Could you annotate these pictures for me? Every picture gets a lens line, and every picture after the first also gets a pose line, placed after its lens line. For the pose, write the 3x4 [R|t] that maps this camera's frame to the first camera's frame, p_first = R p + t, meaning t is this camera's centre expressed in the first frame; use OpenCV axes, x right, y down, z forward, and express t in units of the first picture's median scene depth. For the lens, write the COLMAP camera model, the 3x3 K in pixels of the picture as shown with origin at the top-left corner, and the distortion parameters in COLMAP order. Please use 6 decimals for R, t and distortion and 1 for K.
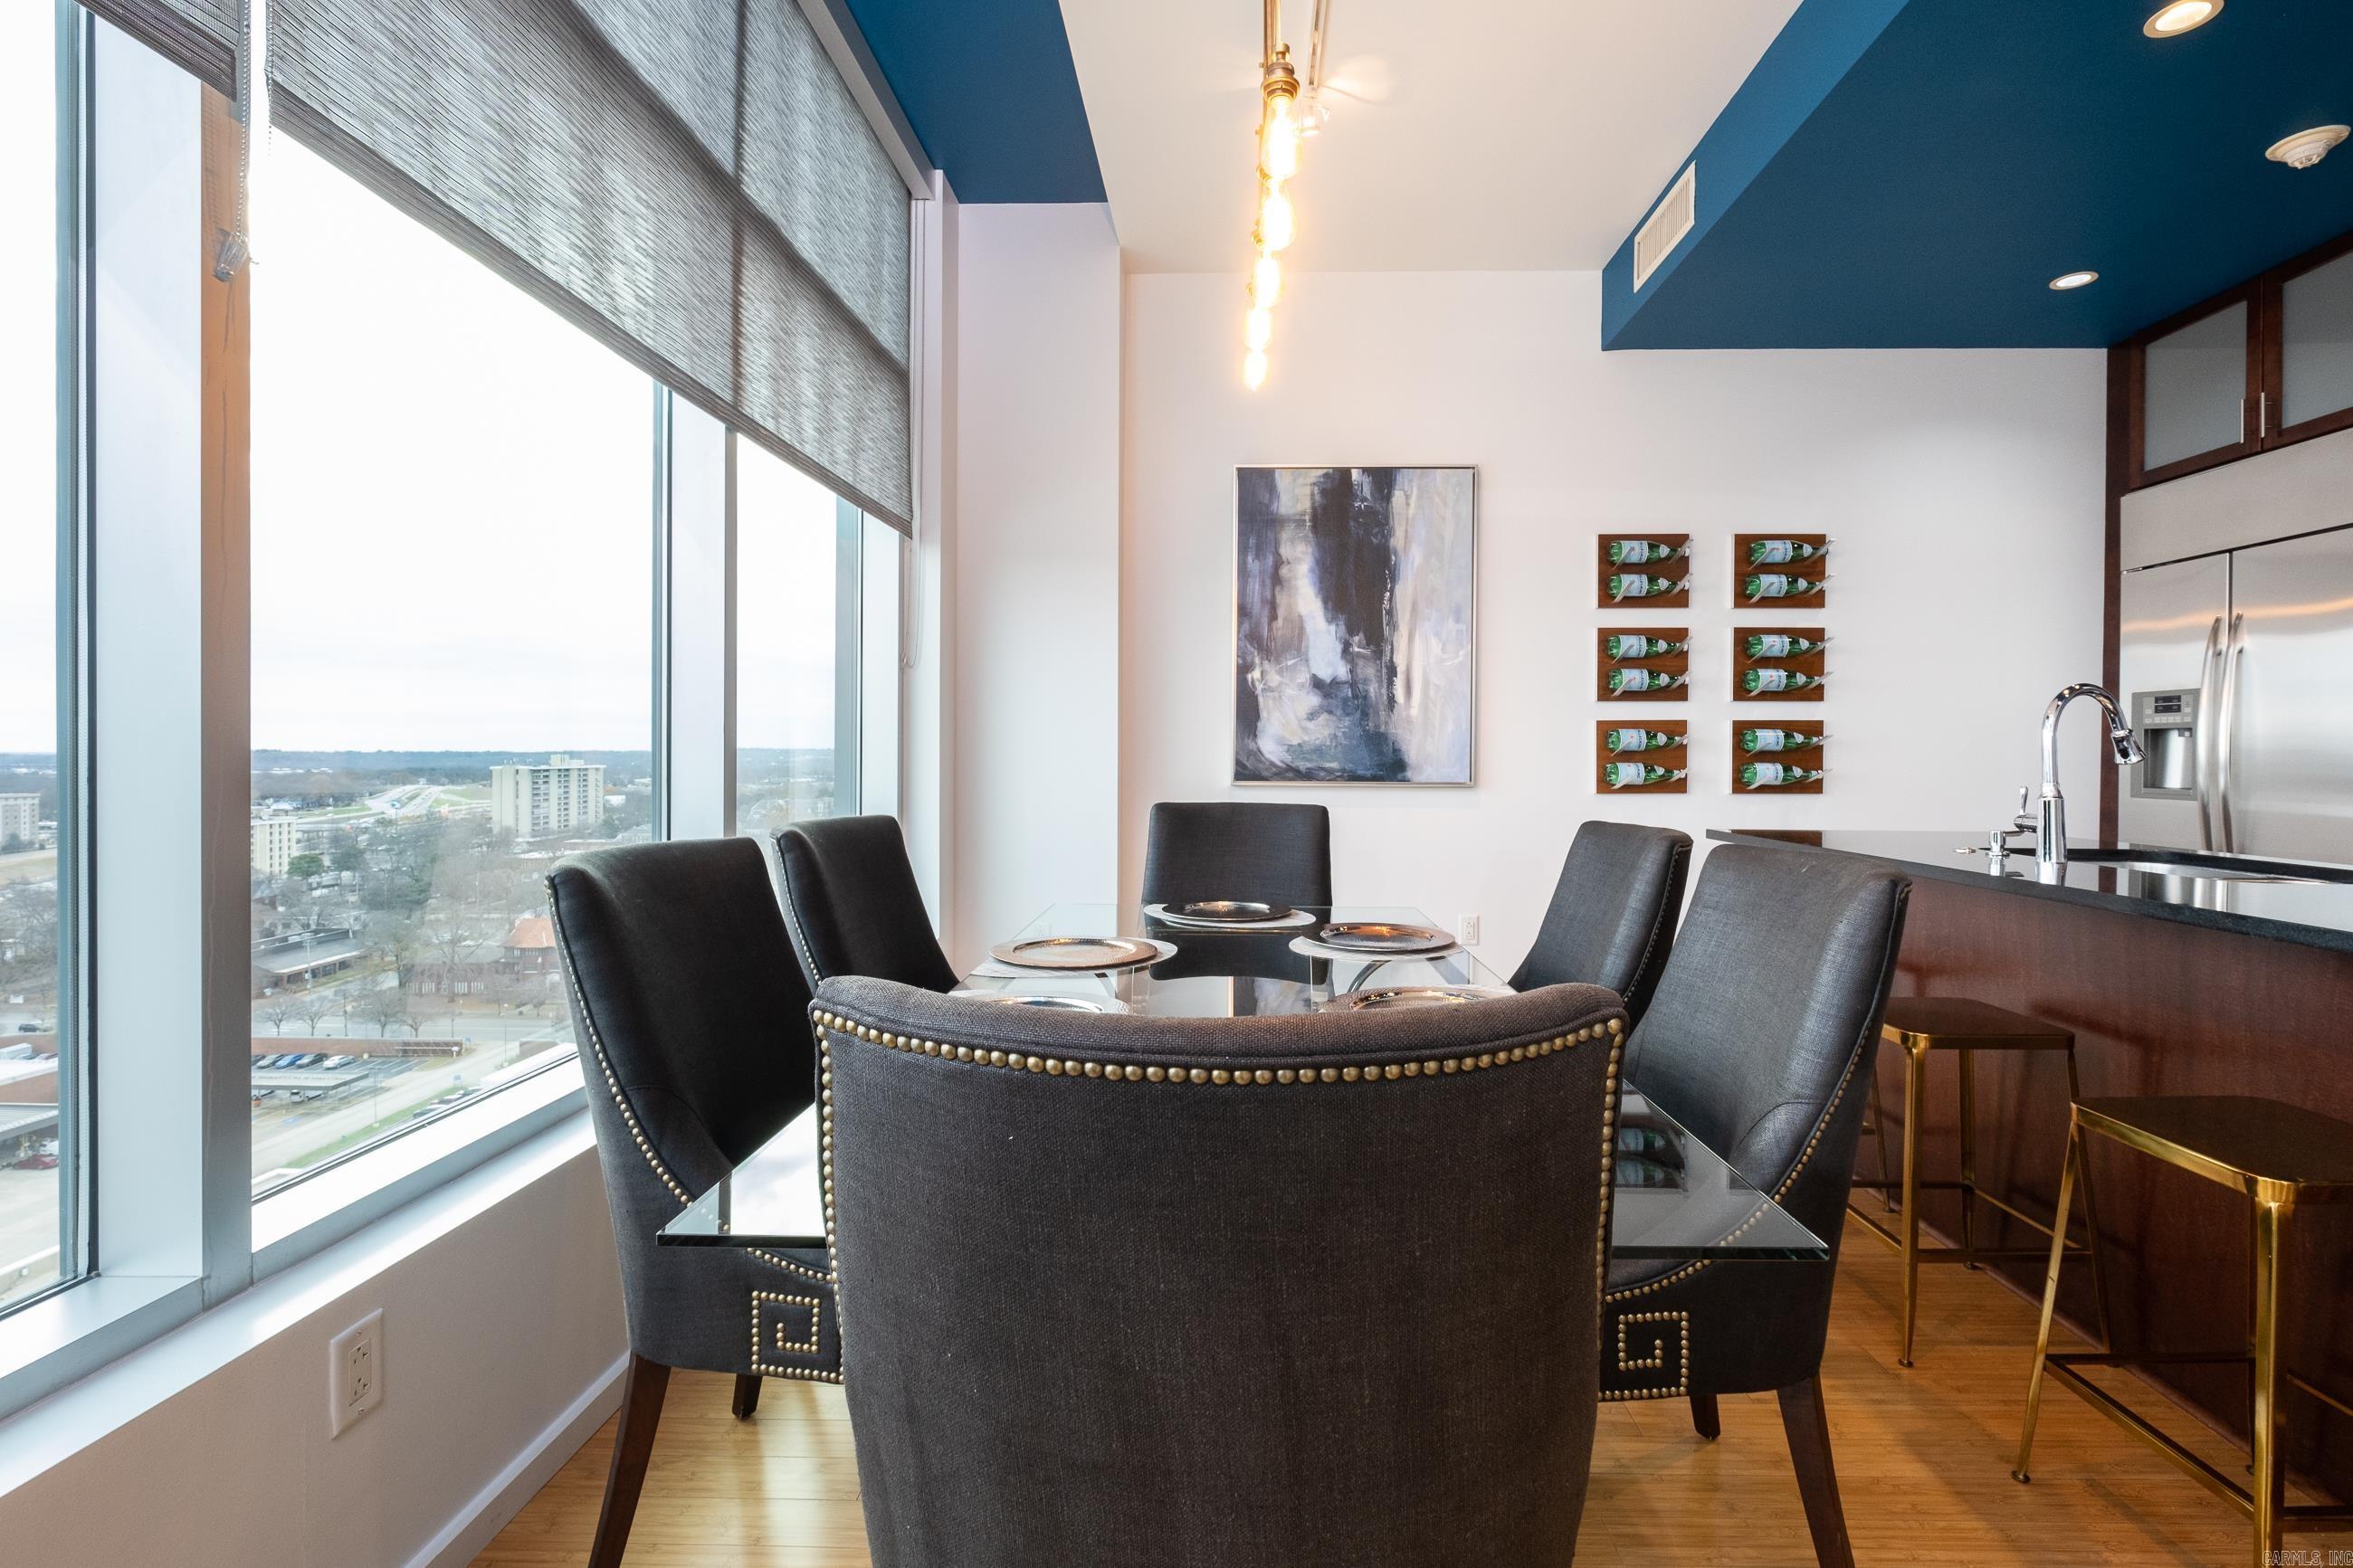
lens RADIAL K [[1063.5, 0, 1221.2], [0, 1063.5, 765.2], [0, 0, 1]] dist [-0.004342, -0.000100]
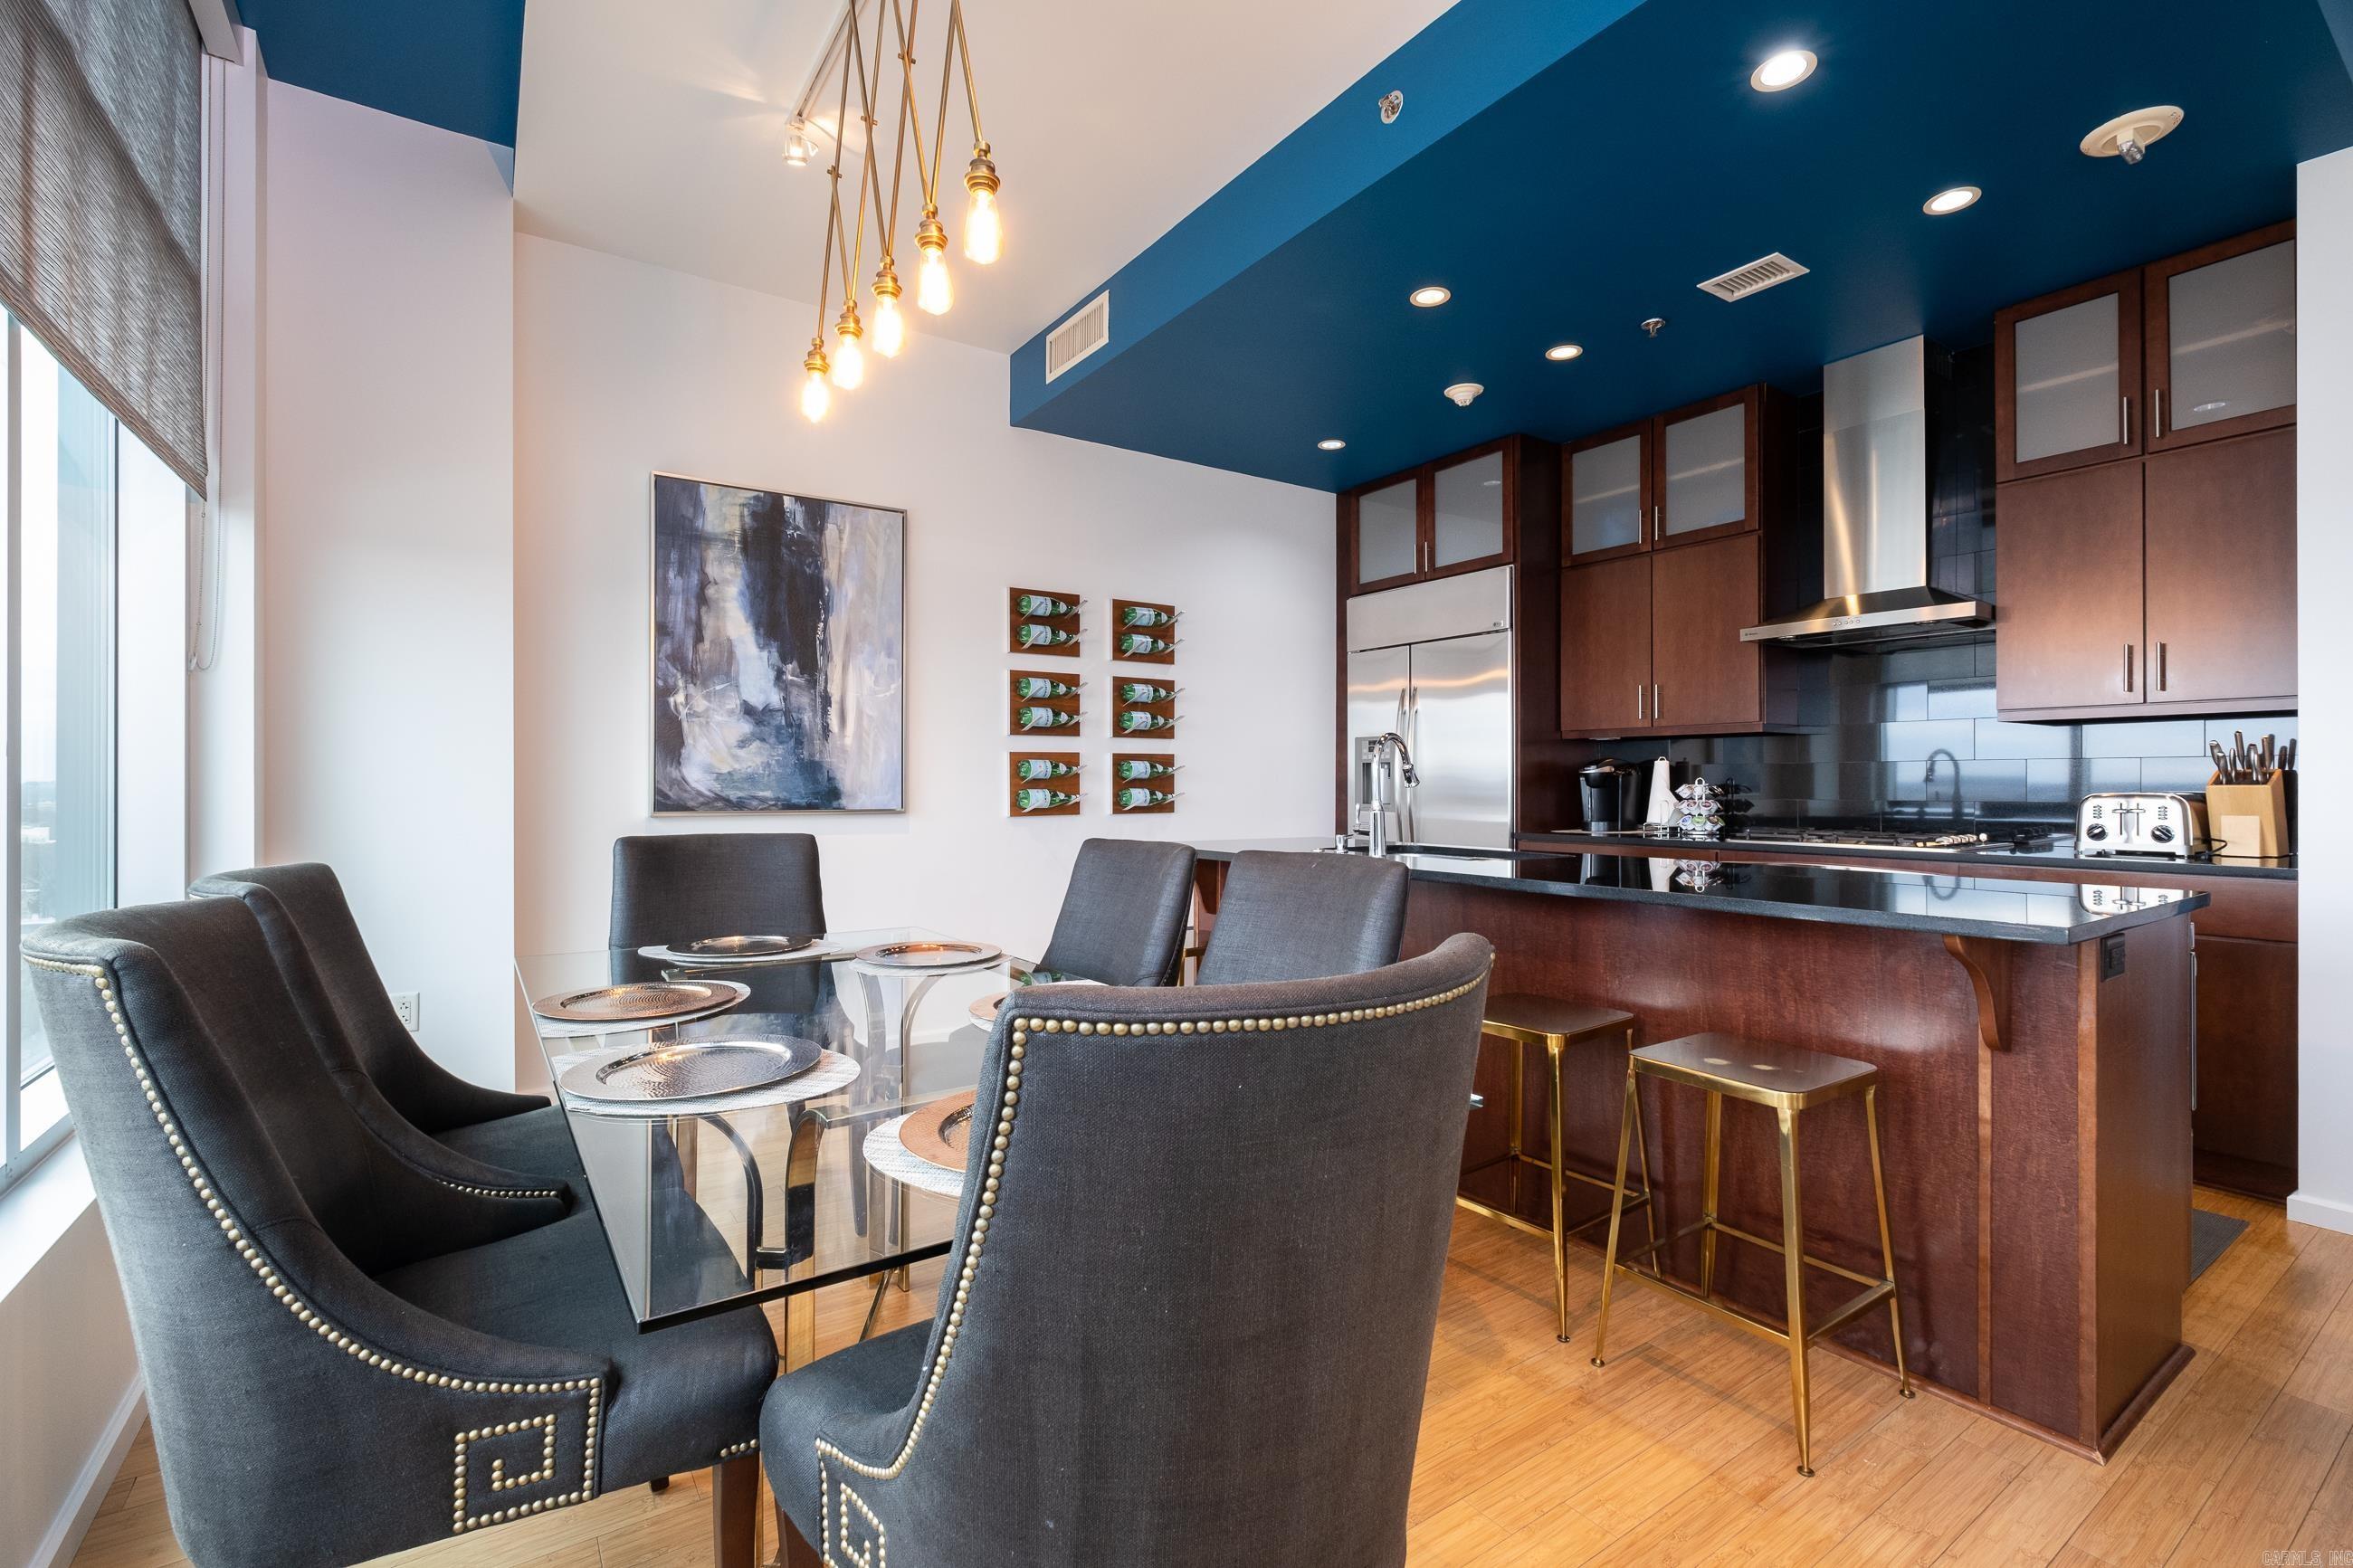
lens RADIAL K [[1032.2, 0, 1176.5], [0, 1032.2, 784.0], [0, 0, 1]] dist [-0.002674, 0.000072]
pose [[0.814451, -0.005048, 0.580211, -0.139369], [0.009630, 0.999942, -0.004818, -0.001032], [-0.580153, 0.009511, 0.814452, 0.004298]]
